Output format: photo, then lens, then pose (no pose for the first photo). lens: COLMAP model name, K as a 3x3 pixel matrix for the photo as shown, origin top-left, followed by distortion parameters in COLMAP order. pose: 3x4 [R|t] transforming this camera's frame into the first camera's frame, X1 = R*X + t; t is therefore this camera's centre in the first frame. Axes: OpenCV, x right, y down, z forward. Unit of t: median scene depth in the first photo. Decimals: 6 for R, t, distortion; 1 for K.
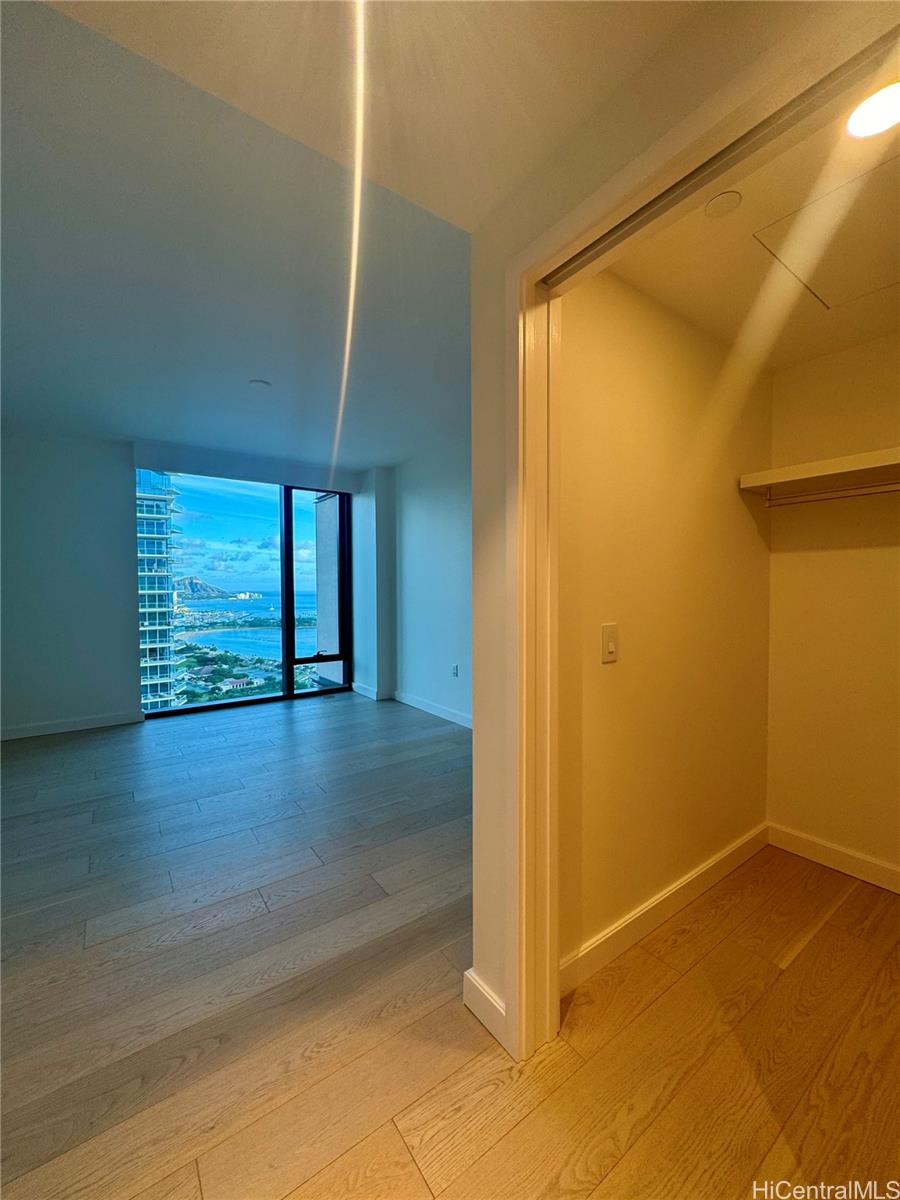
lens RADIAL K [[478.0, 0, 451.5], [0, 478.0, 601.4], [0, 0, 1]] dist [-0.001091, -0.000019]
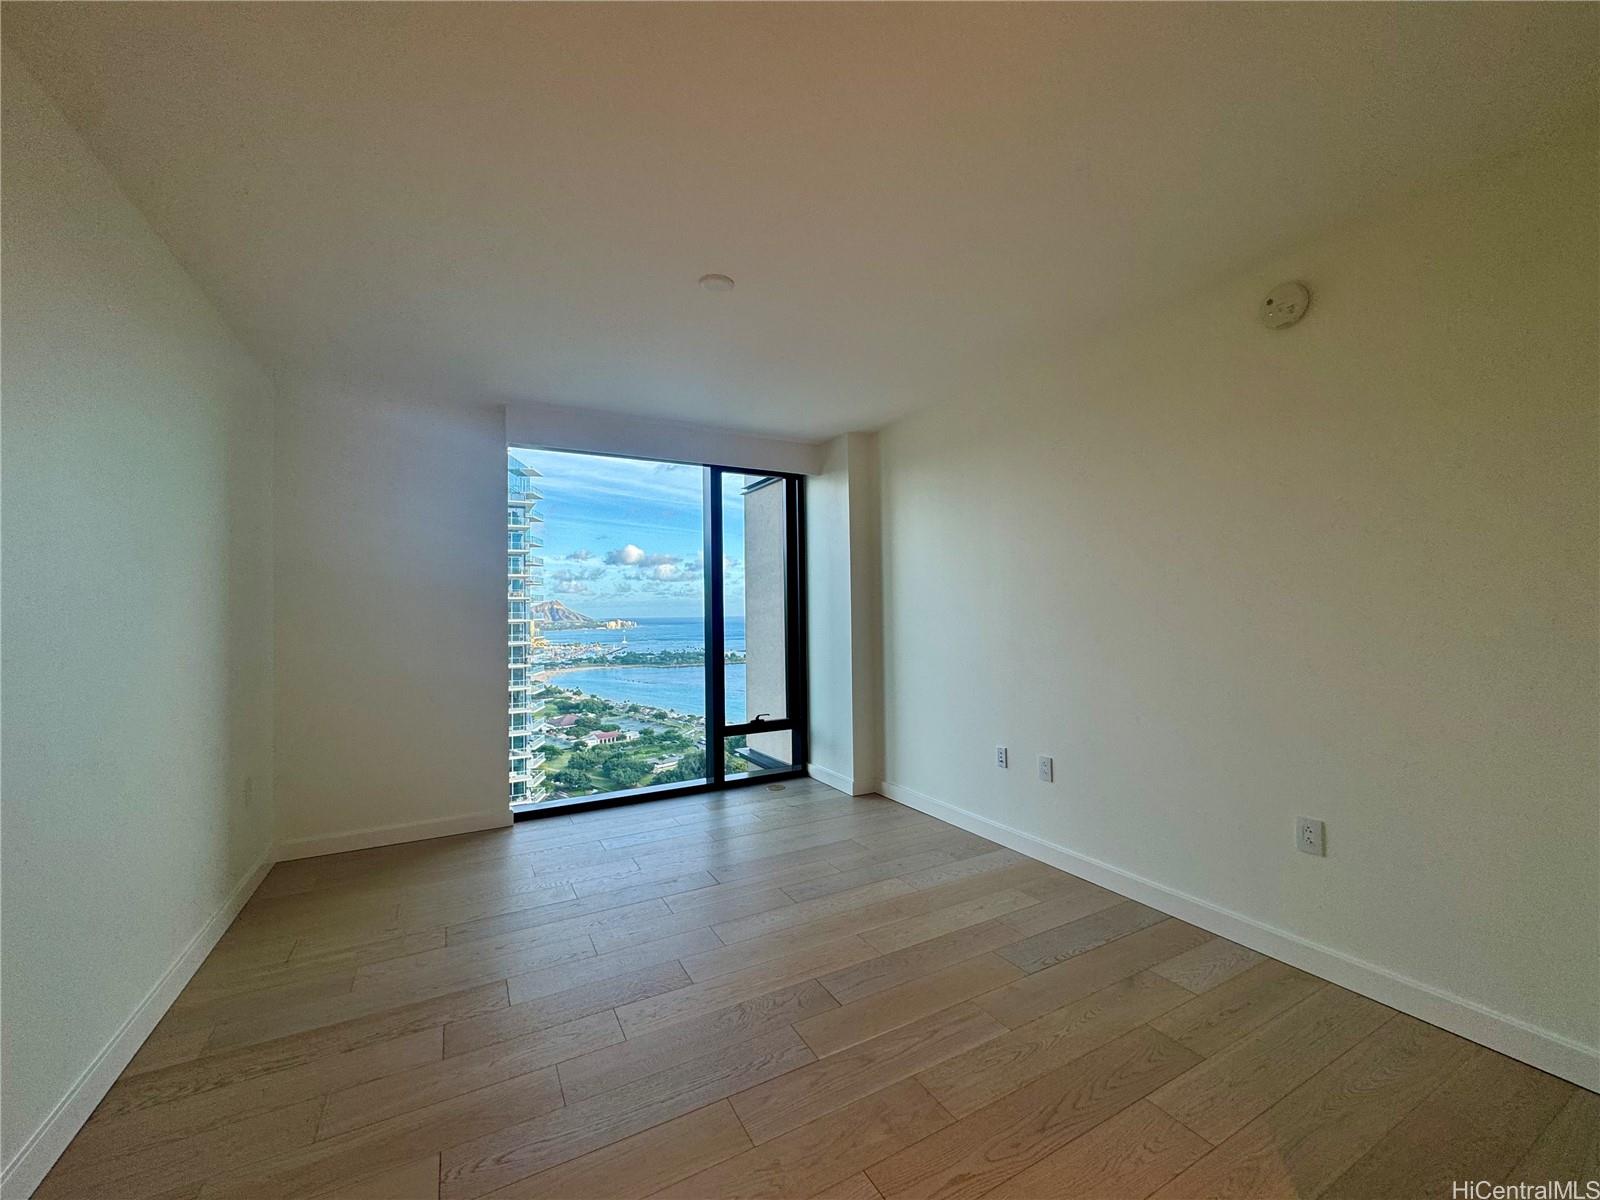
lens RADIAL K [[637.4, 0, 798.8], [0, 637.4, 597.0], [0, 0, 1]] dist [-0.001091, -0.000019]
pose [[0.991702, -0.013558, -0.127840, -0.086664], [0.006915, 0.998609, -0.052268, -0.009159], [0.128371, 0.050950, 0.990417, 0.105529]]
